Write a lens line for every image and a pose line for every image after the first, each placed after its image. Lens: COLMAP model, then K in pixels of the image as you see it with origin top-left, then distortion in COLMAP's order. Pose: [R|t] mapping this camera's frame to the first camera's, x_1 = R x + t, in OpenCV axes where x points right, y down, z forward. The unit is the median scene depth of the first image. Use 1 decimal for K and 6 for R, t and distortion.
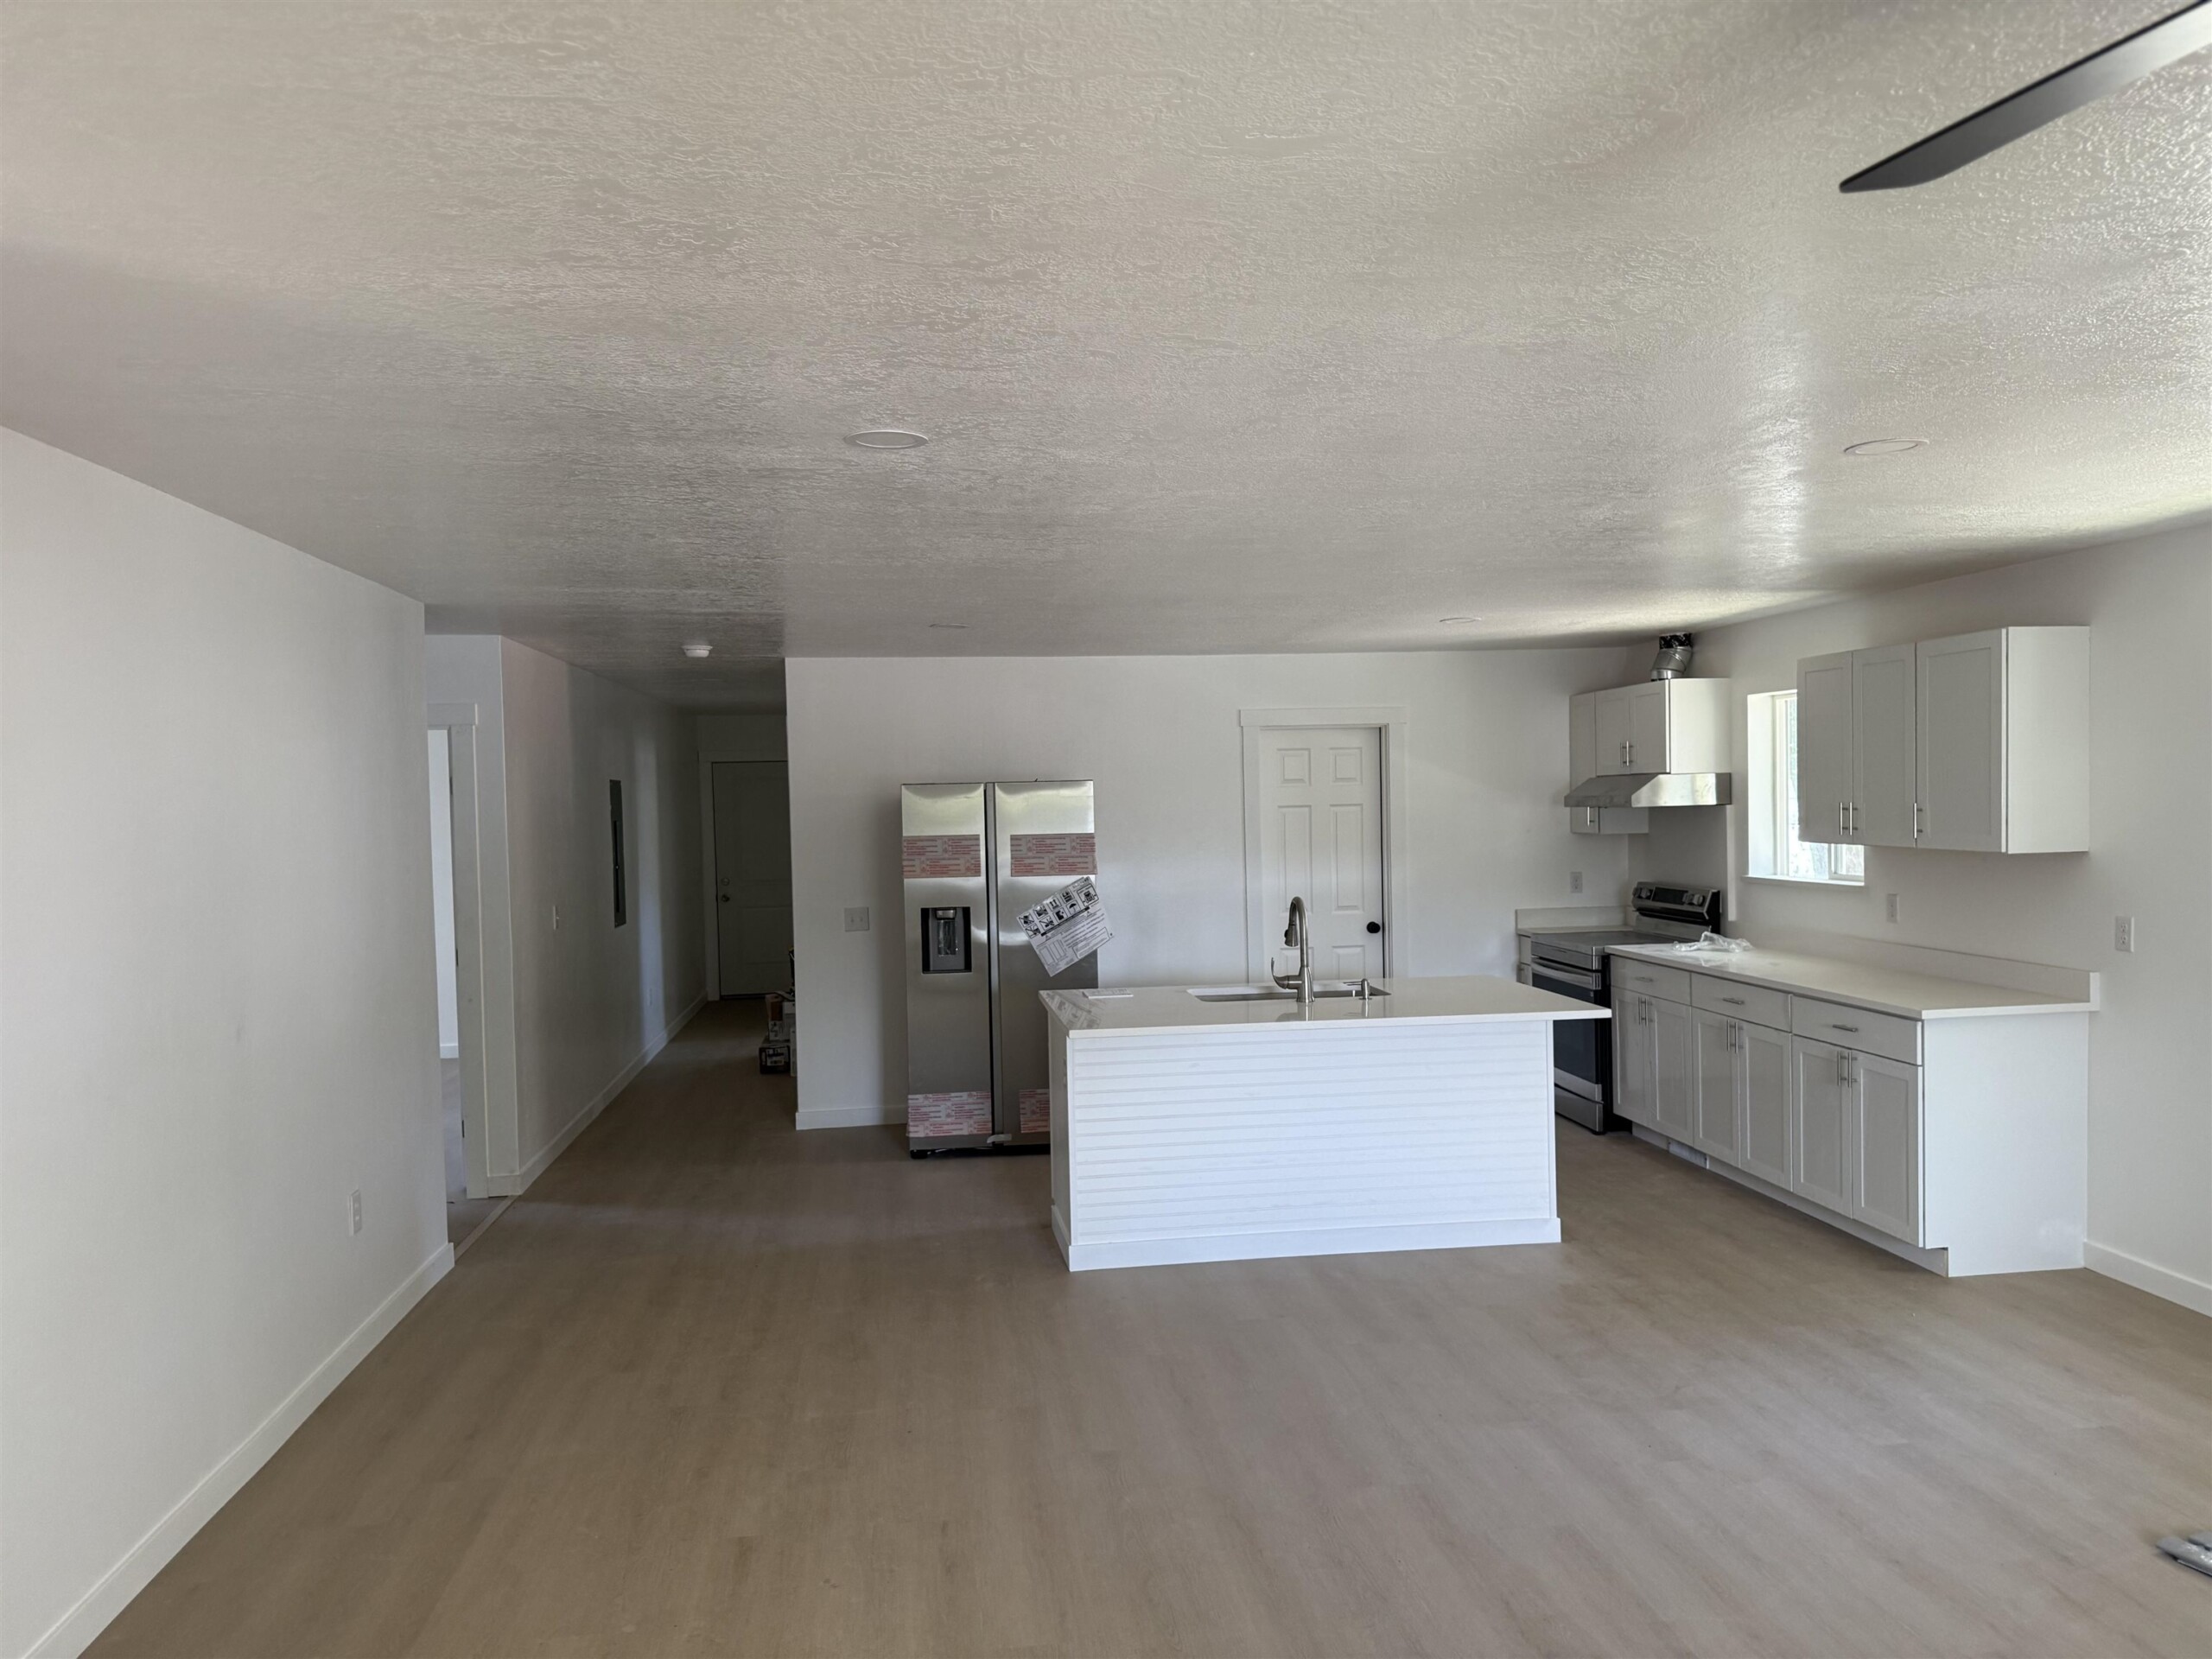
lens RADIAL K [[1527.8, 0, 1096.1], [0, 1527.8, 834.3], [0, 0, 1]] dist [0.074534, -0.129968]
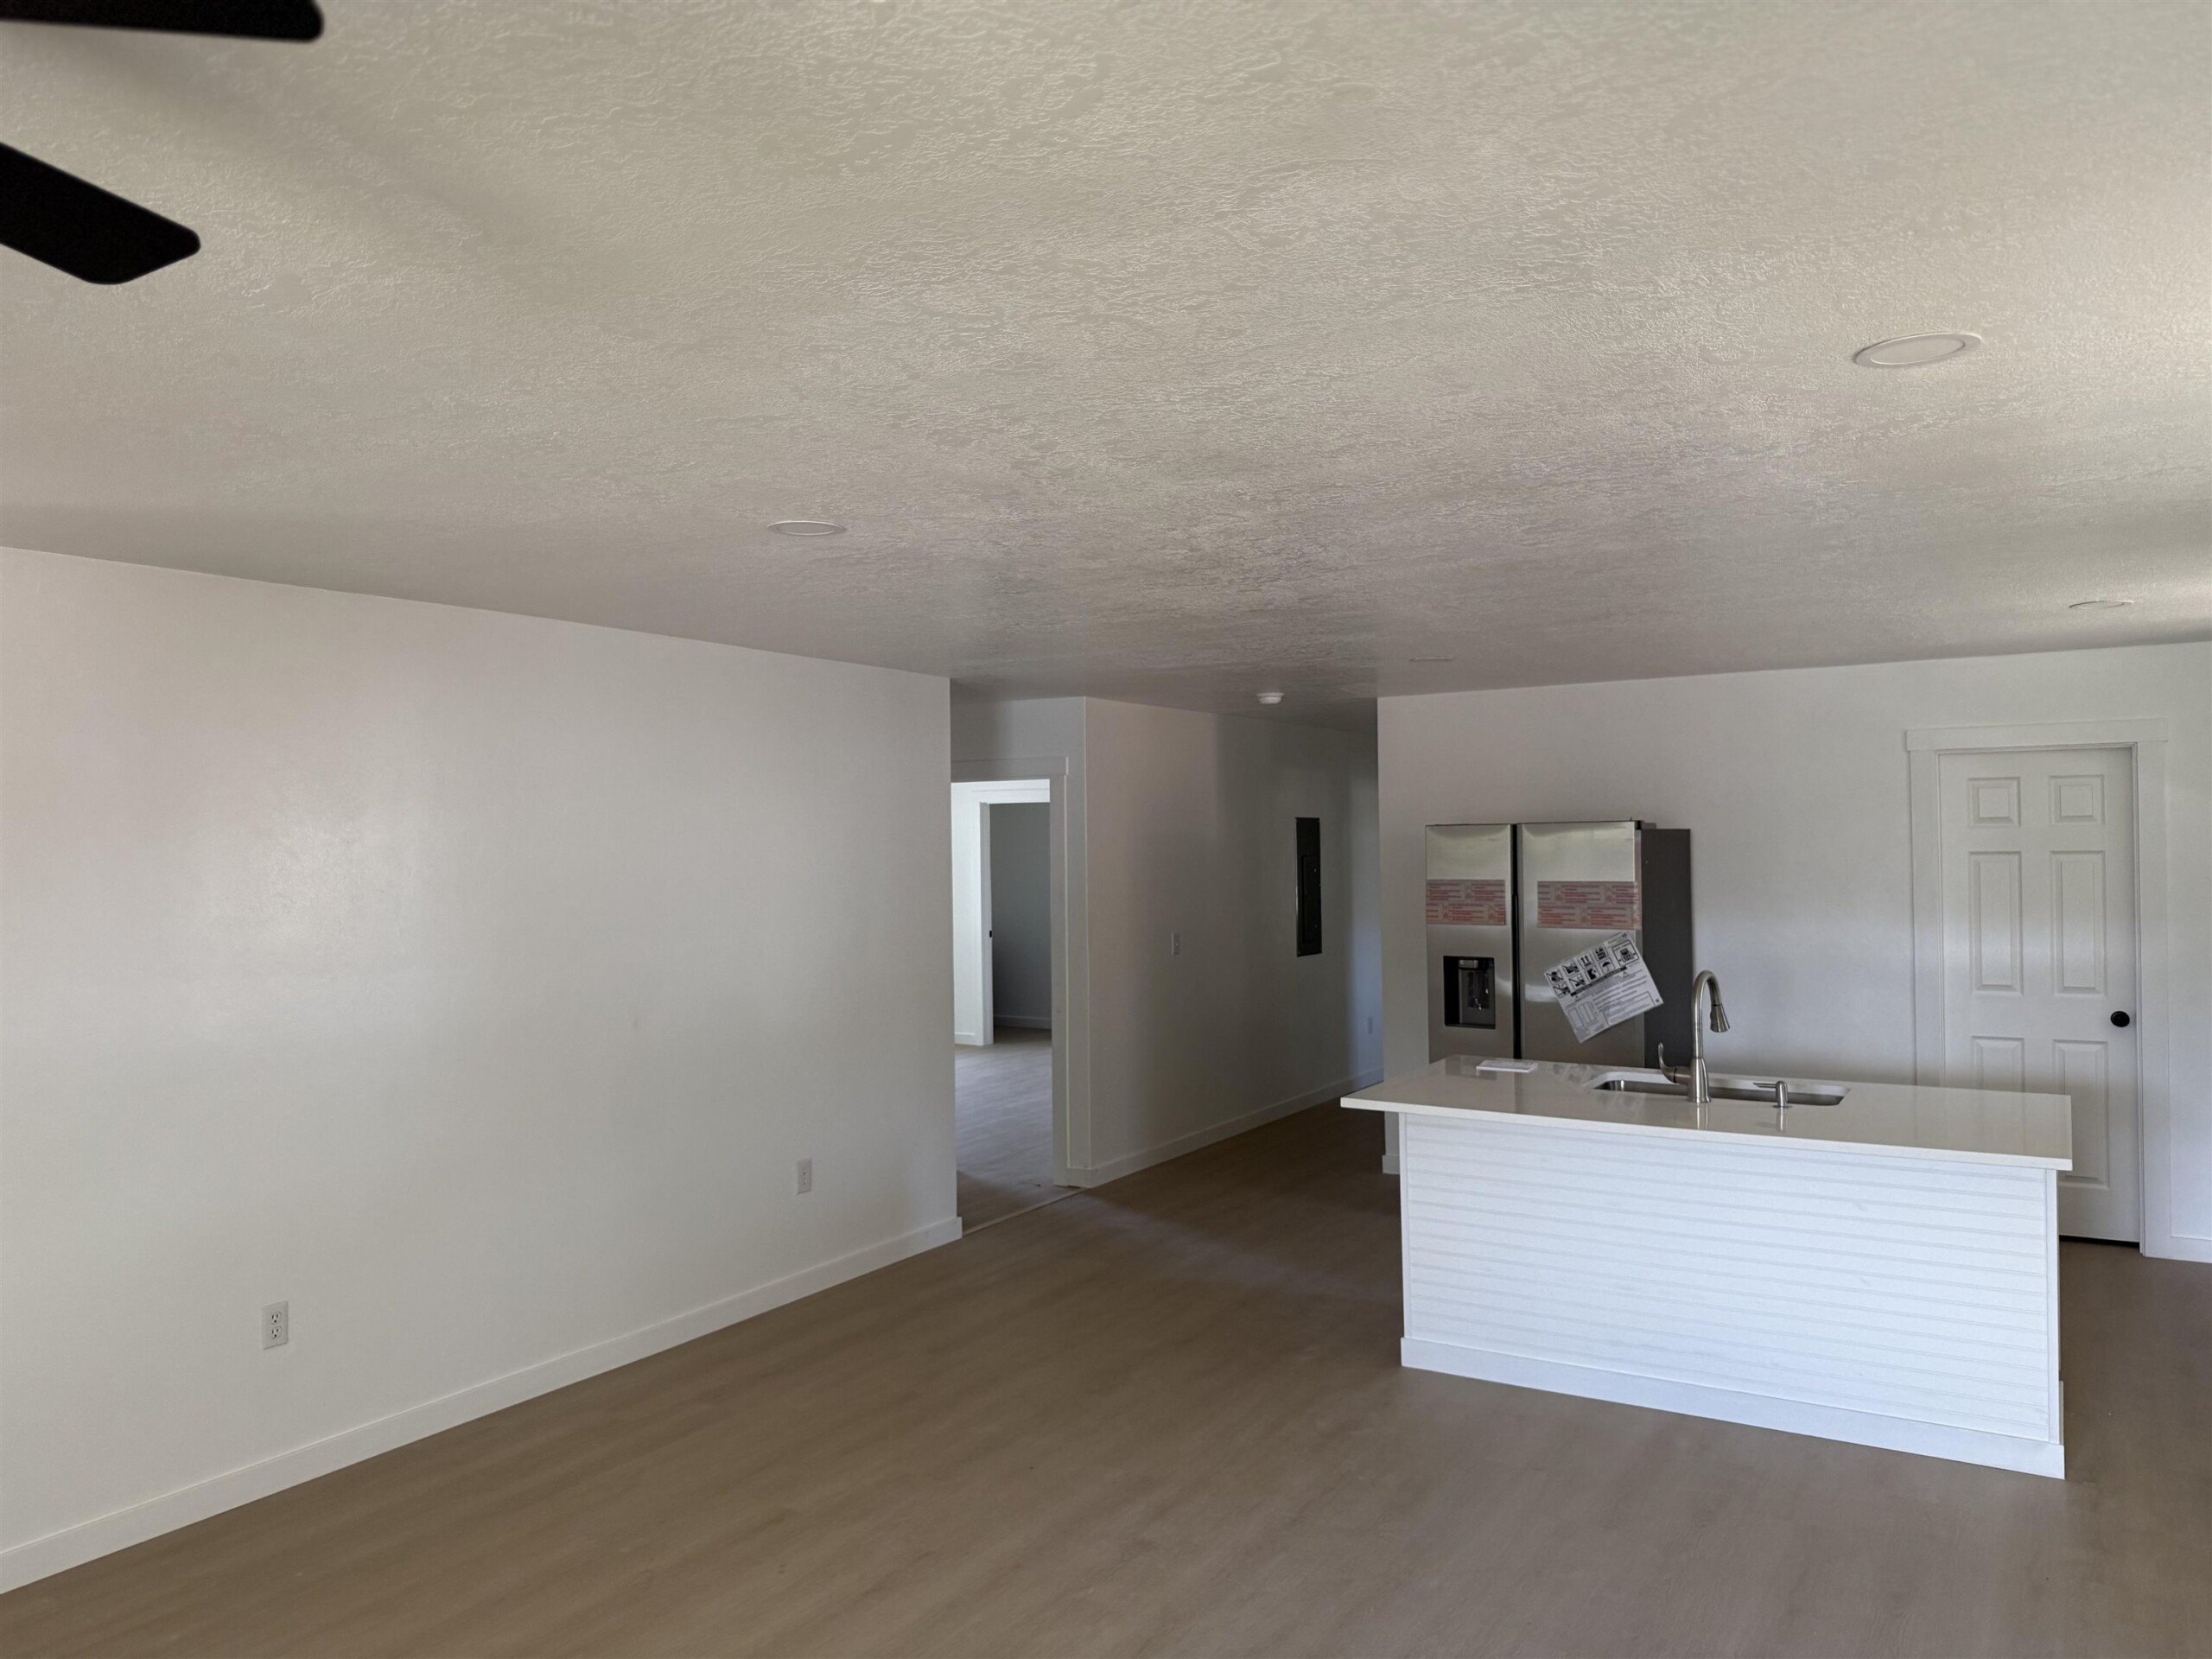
lens RADIAL K [[1527.8, 0, 1096.1], [0, 1527.8, 834.3], [0, 0, 1]] dist [0.074534, -0.129968]
pose [[0.766742, 0.009525, -0.641885, 0.327015], [-0.018777, 0.999795, -0.007594, -0.015674], [0.641681, 0.017875, 0.766763, 0.133516]]
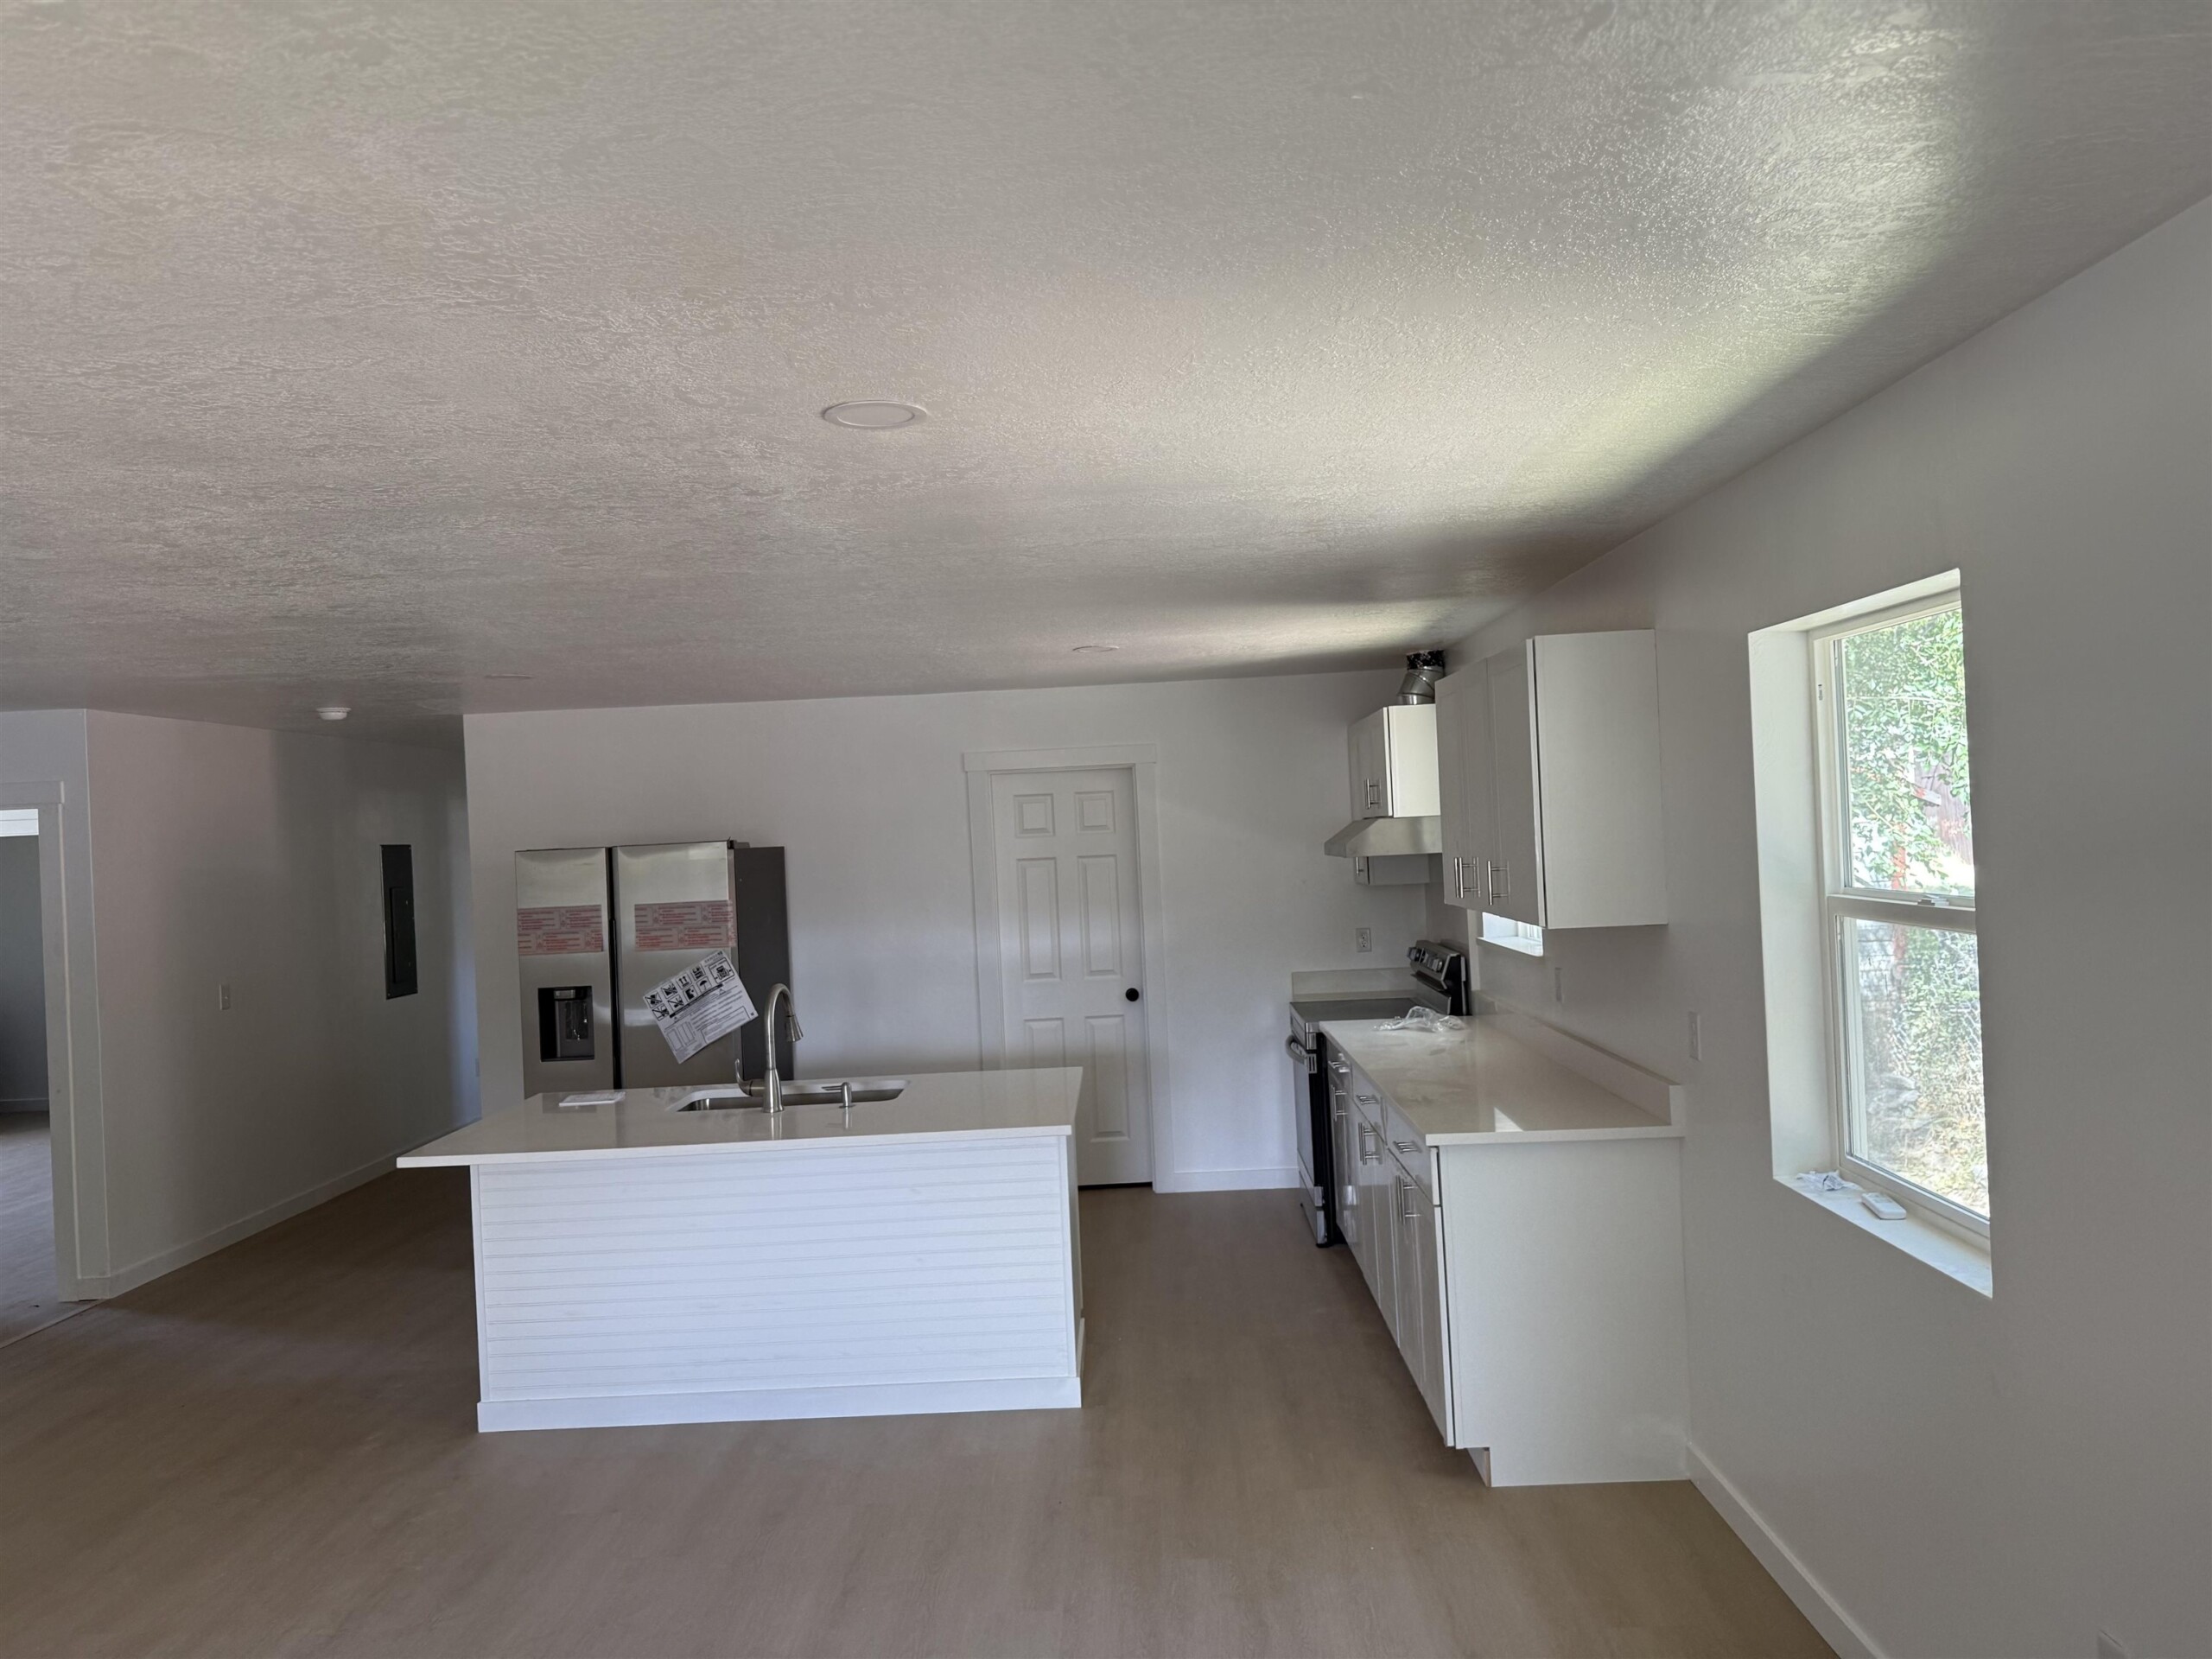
lens RADIAL K [[1529.0, 0, 1109.5], [0, 1529.0, 819.1], [0, 0, 1]] dist [0.074547, -0.119269]
pose [[0.988564, -0.024886, -0.148734, 0.354330], [0.020963, 0.999391, -0.027892, -0.018672], [0.149337, 0.024455, 0.988484, 0.149196]]
